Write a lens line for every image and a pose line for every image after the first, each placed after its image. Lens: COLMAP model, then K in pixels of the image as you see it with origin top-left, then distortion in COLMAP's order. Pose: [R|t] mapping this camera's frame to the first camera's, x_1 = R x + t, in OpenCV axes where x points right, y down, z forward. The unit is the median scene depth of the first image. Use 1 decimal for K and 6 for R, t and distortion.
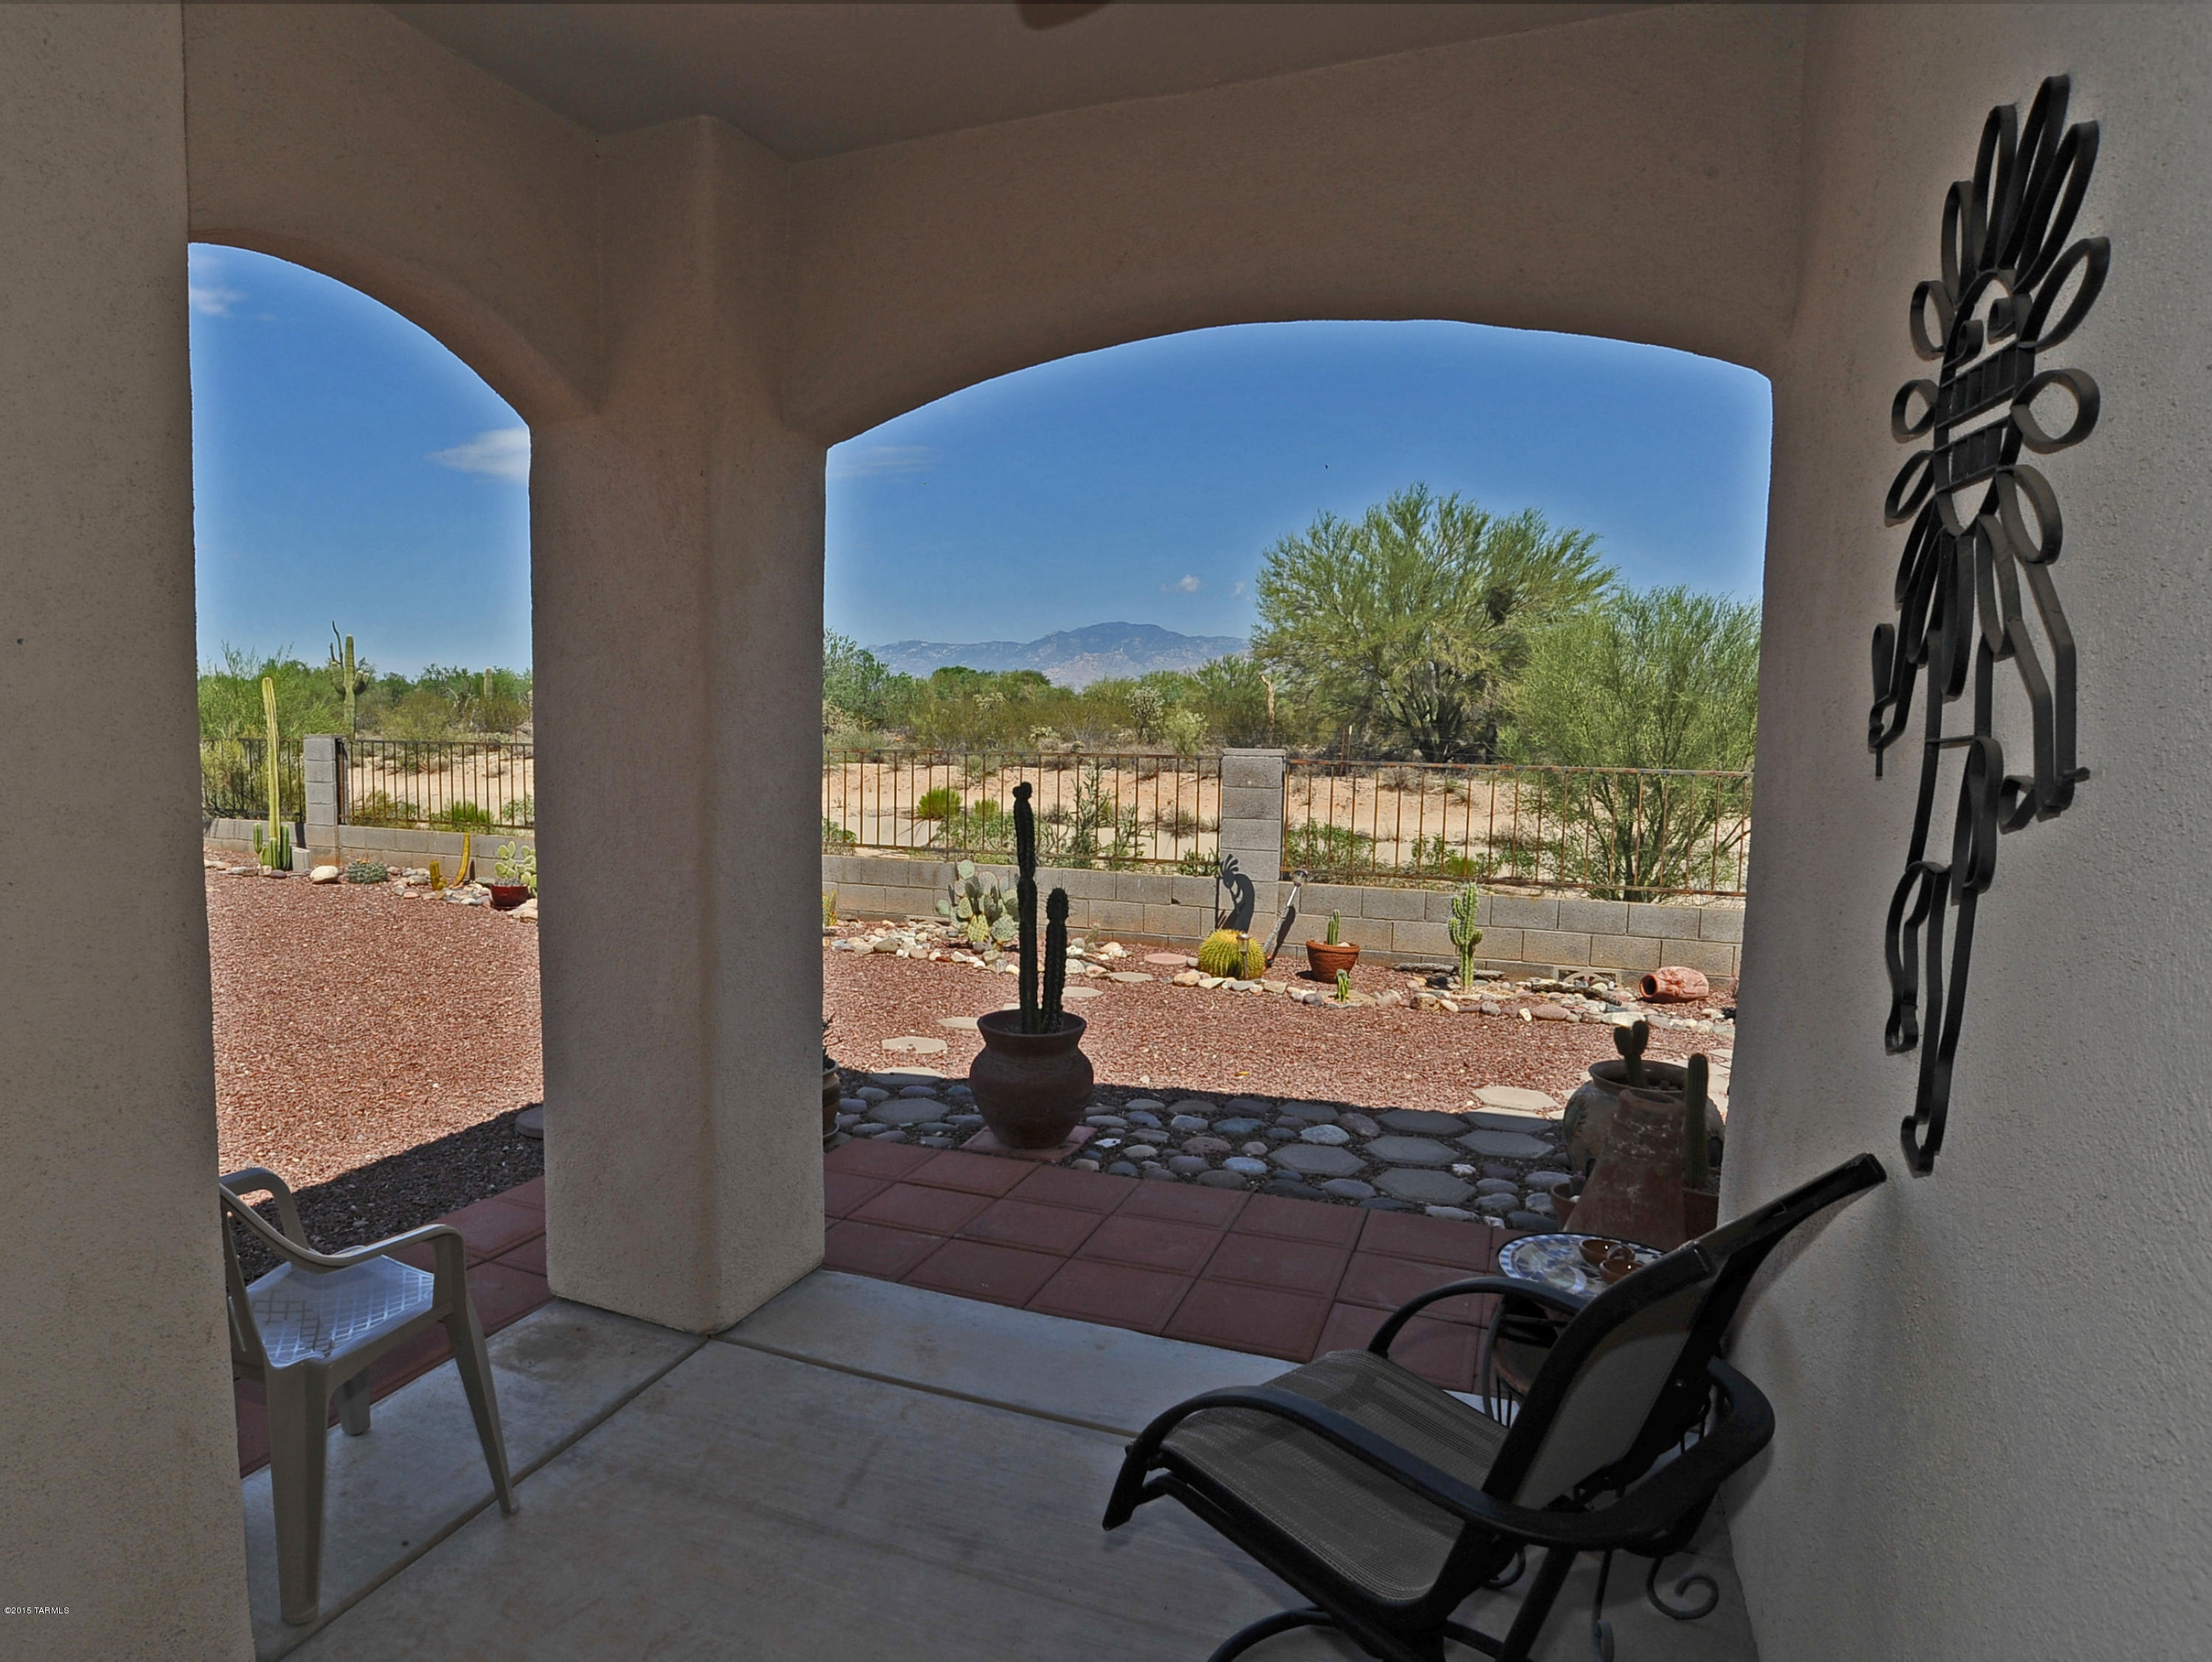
lens RADIAL K [[1188.3, 0, 1106.0], [0, 1188.3, 831.0], [0, 0, 1]] dist [-0.000001, -0.000036]
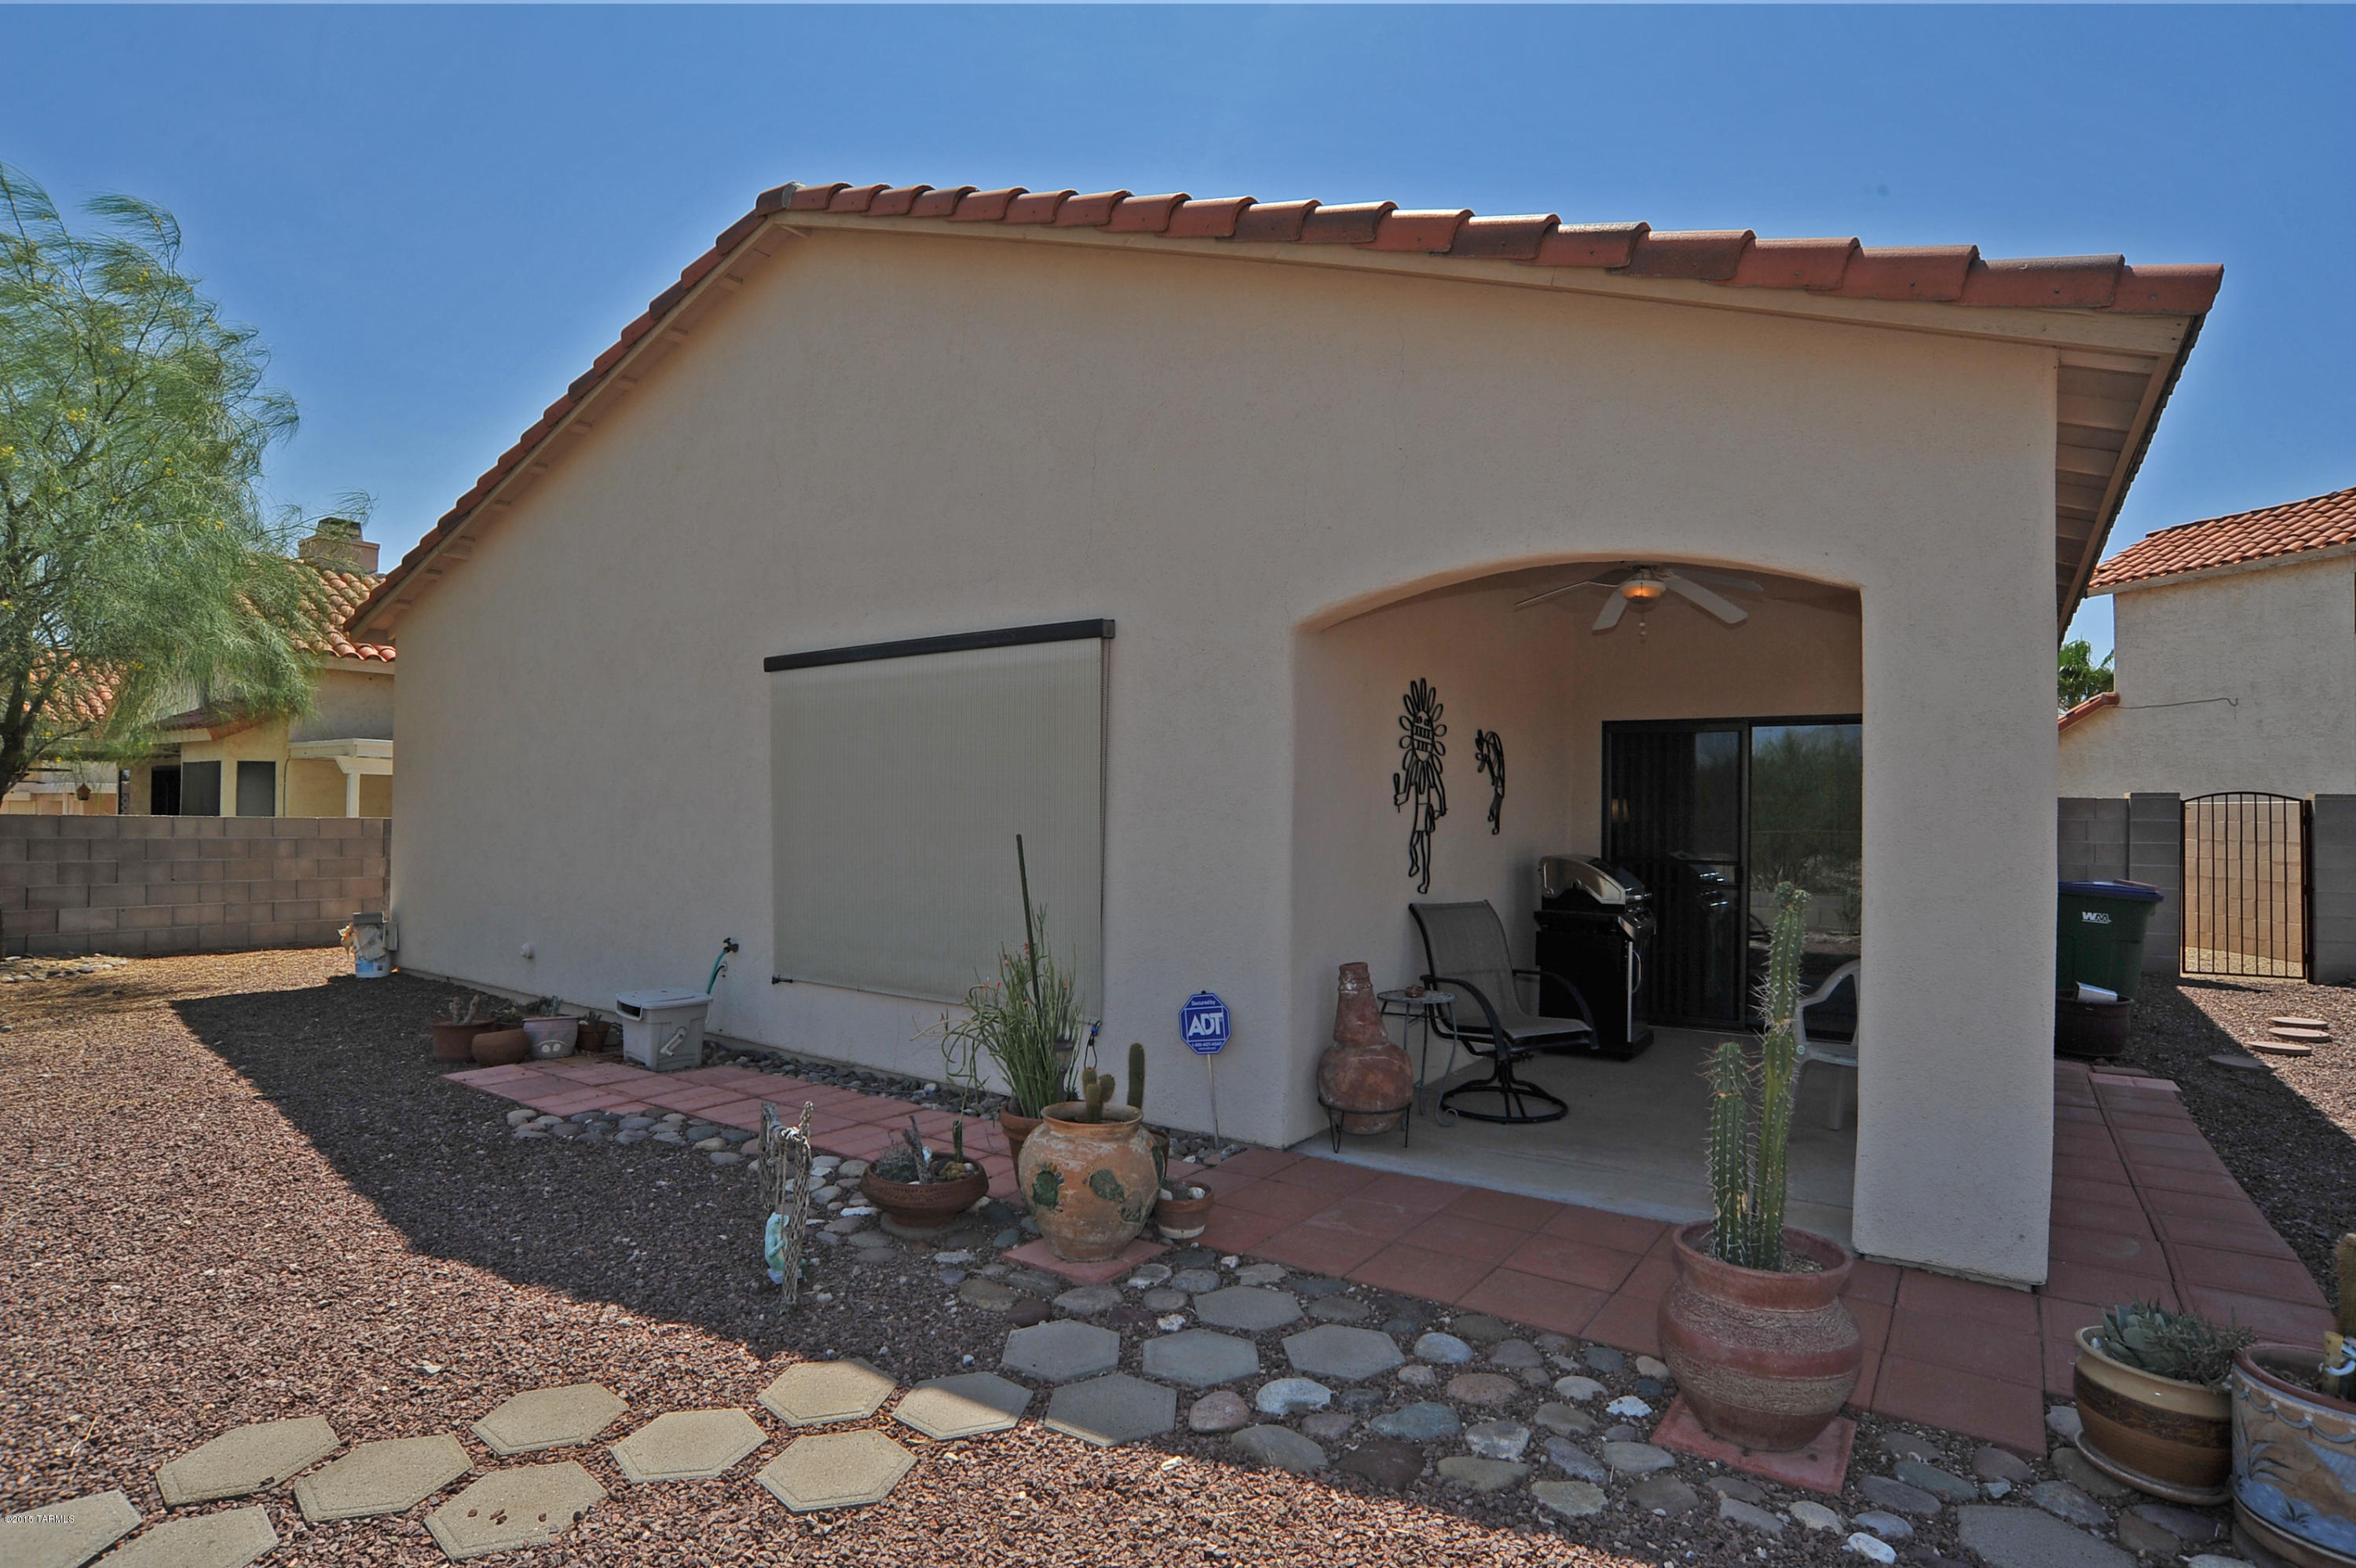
lens RADIAL K [[1225.1, 0, 1184.2], [0, 1225.1, 839.6], [0, 0, 1]] dist [-0.064478, 0.044643]
pose [[-0.957146, -0.028479, 0.288201, 0.062200], [0.004575, 0.993542, 0.113372, -0.152117], [-0.289568, 0.109832, -0.950835, 1.845517]]
